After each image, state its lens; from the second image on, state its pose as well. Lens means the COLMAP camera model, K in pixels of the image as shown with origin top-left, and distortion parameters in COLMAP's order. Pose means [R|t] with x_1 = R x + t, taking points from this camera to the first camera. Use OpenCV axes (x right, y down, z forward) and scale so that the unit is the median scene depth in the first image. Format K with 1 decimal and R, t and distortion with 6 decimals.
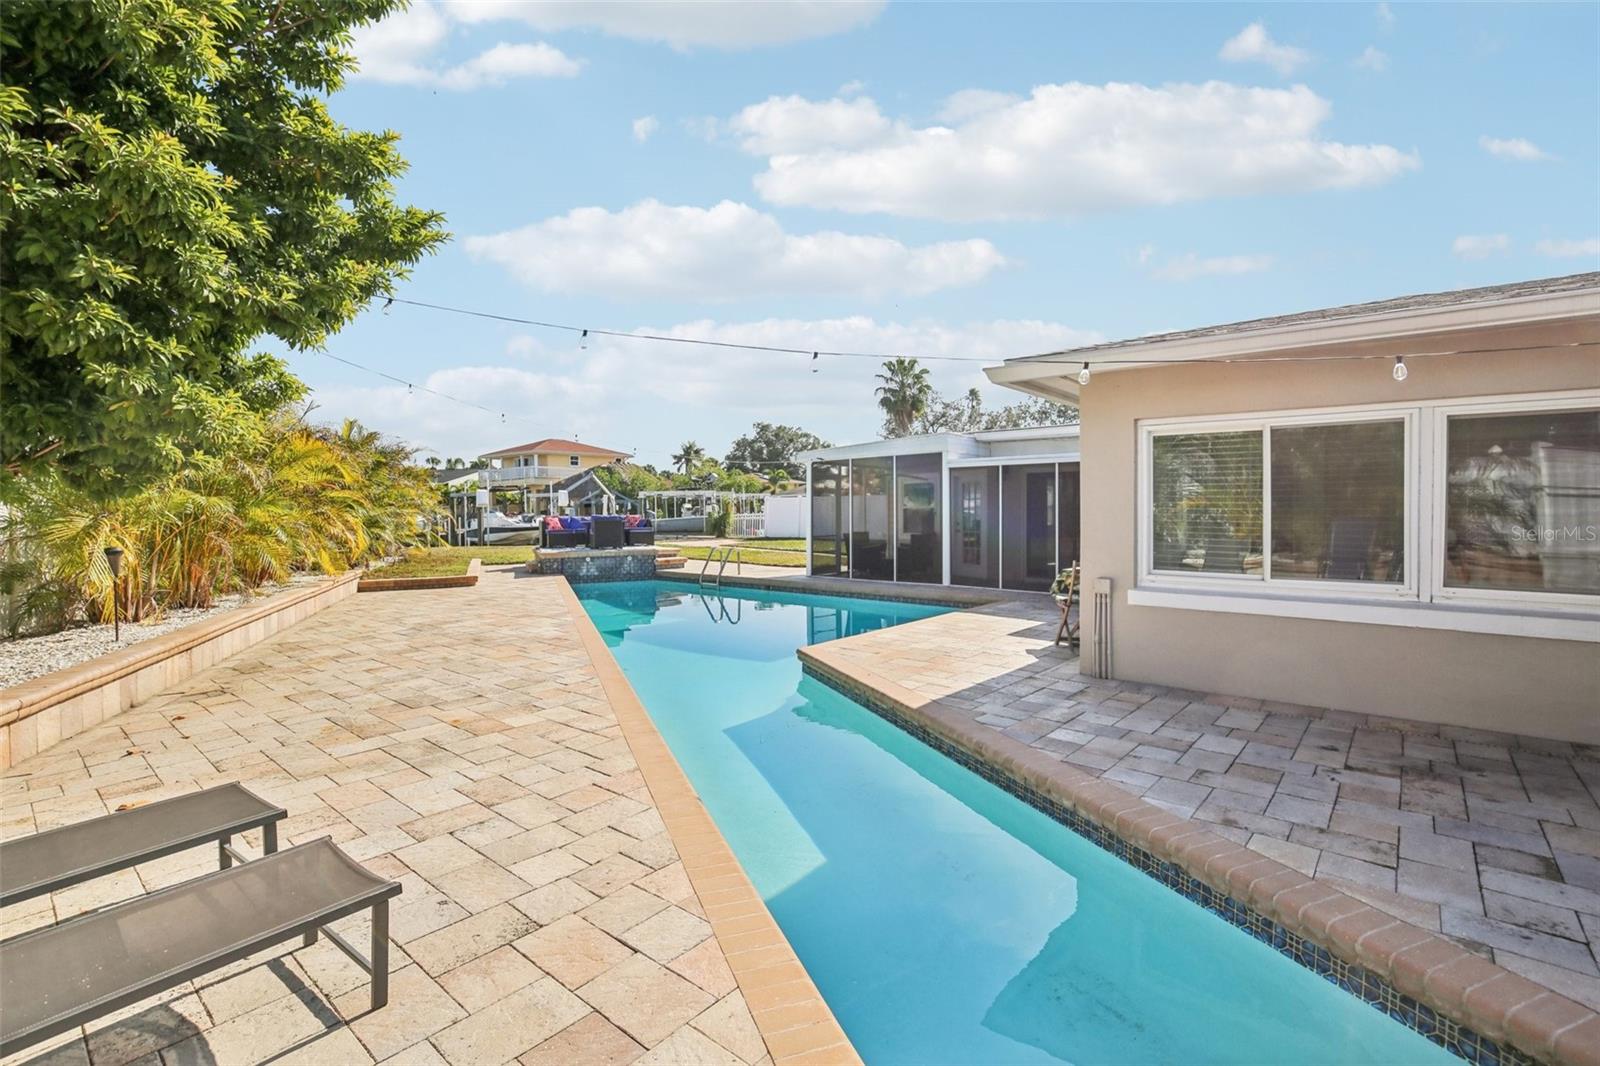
lens RADIAL K [[738.2, 0, 793.2], [0, 738.2, 541.6], [0, 0, 1]] dist [-0.023537, 0.000939]
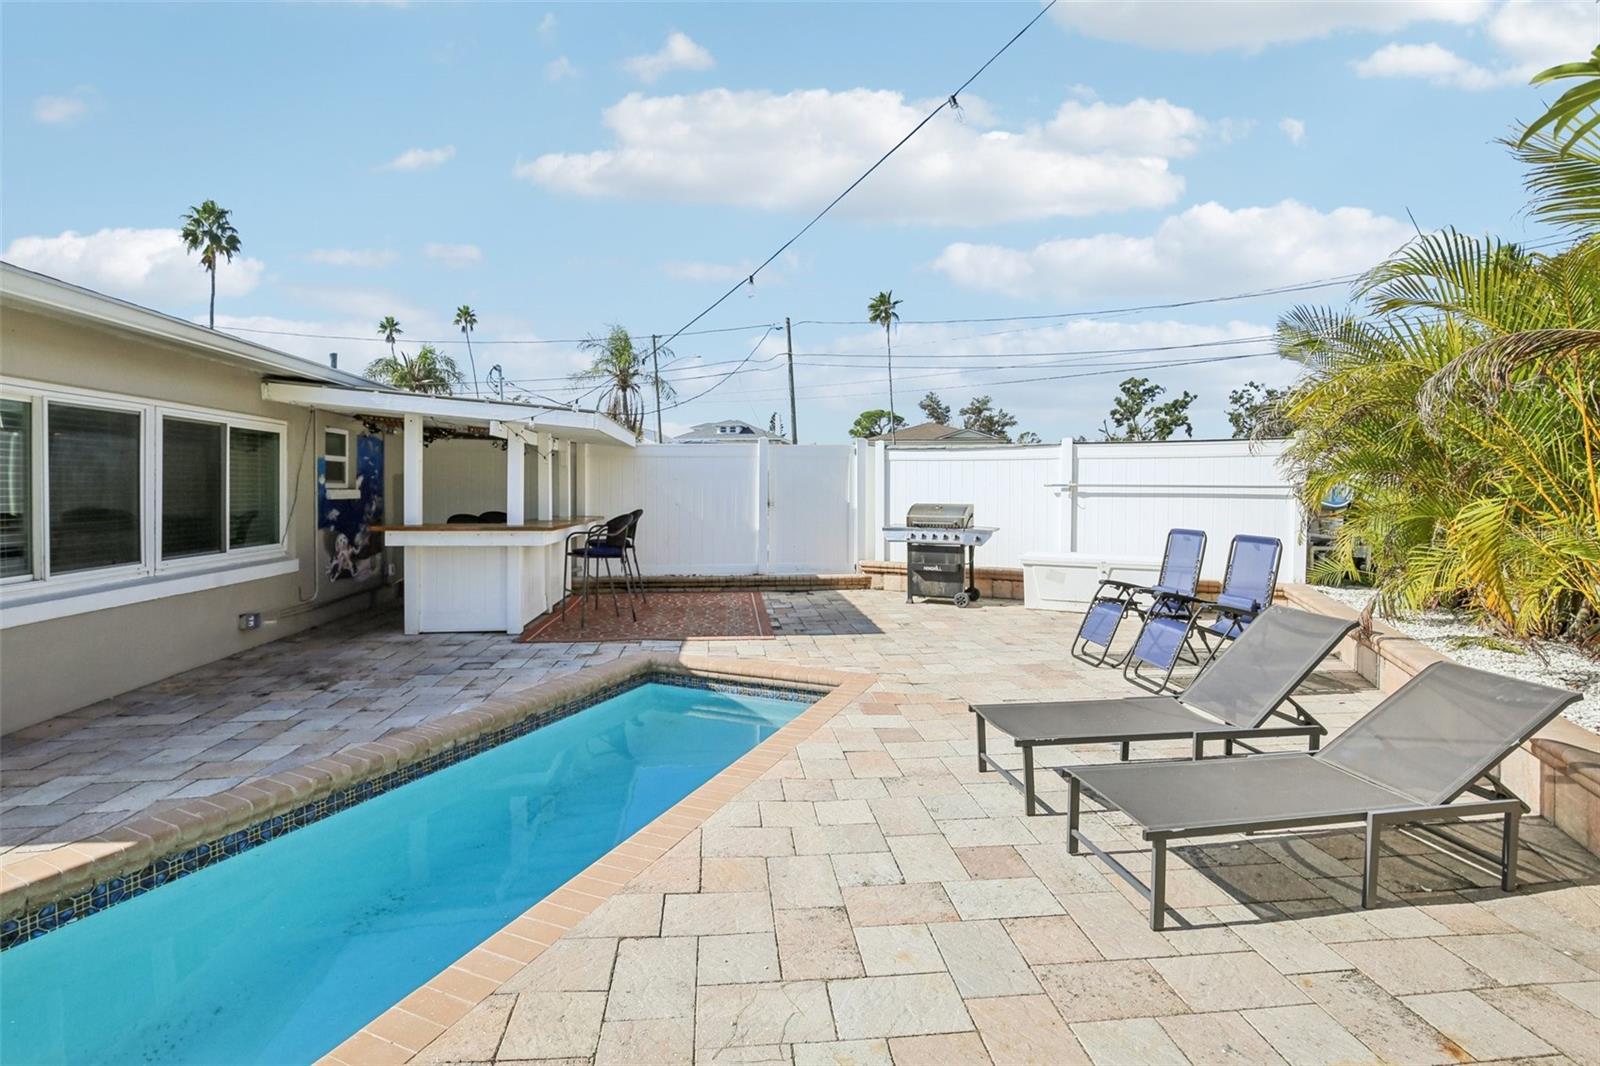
lens RADIAL K [[746.4, 0, 794.1], [0, 746.4, 493.9], [0, 0, 1]] dist [-0.027398, 0.001147]
pose [[-0.728368, 0.001924, 0.685183, -0.184068], [0.040199, 0.998394, 0.039929, -0.014415], [-0.684005, 0.056627, -0.727276, 0.323250]]
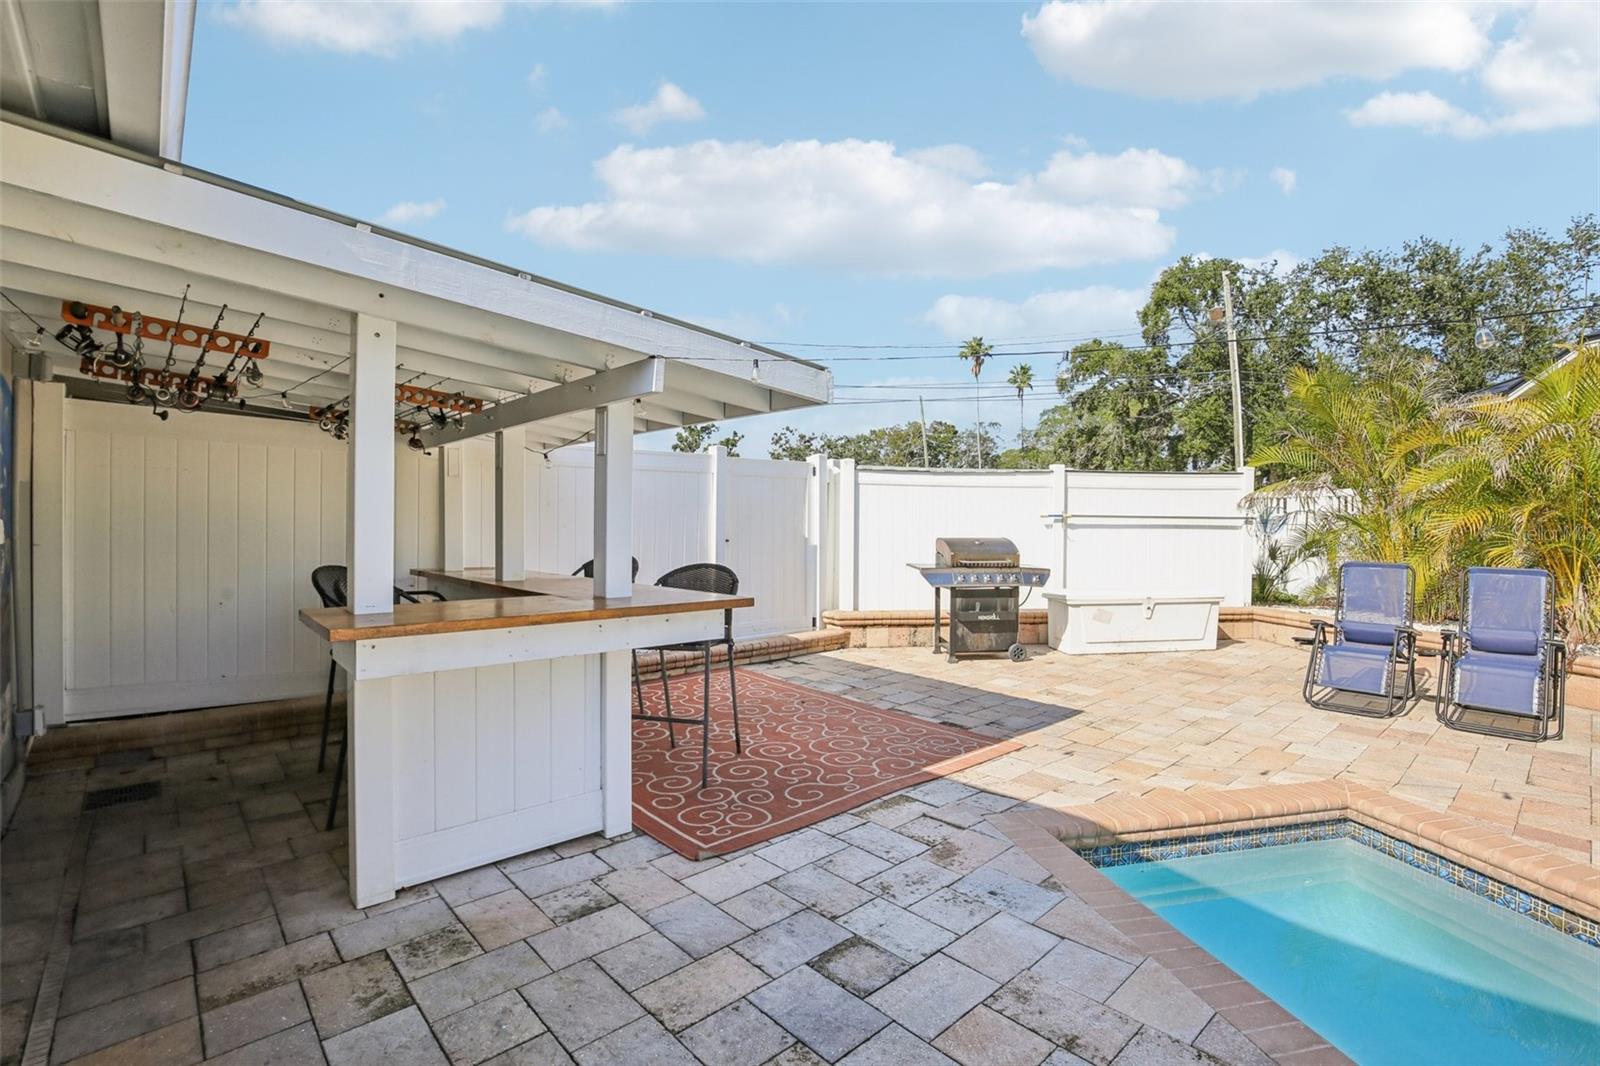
lens RADIAL K [[738.2, 0, 793.2], [0, 738.2, 541.6], [0, 0, 1]] dist [-0.023537, 0.000939]
pose [[-0.991253, 0.001817, 0.131966, 0.167288], [0.012589, 0.996648, 0.080838, -0.016272], [-0.131377, 0.081792, -0.987952, 0.306691]]
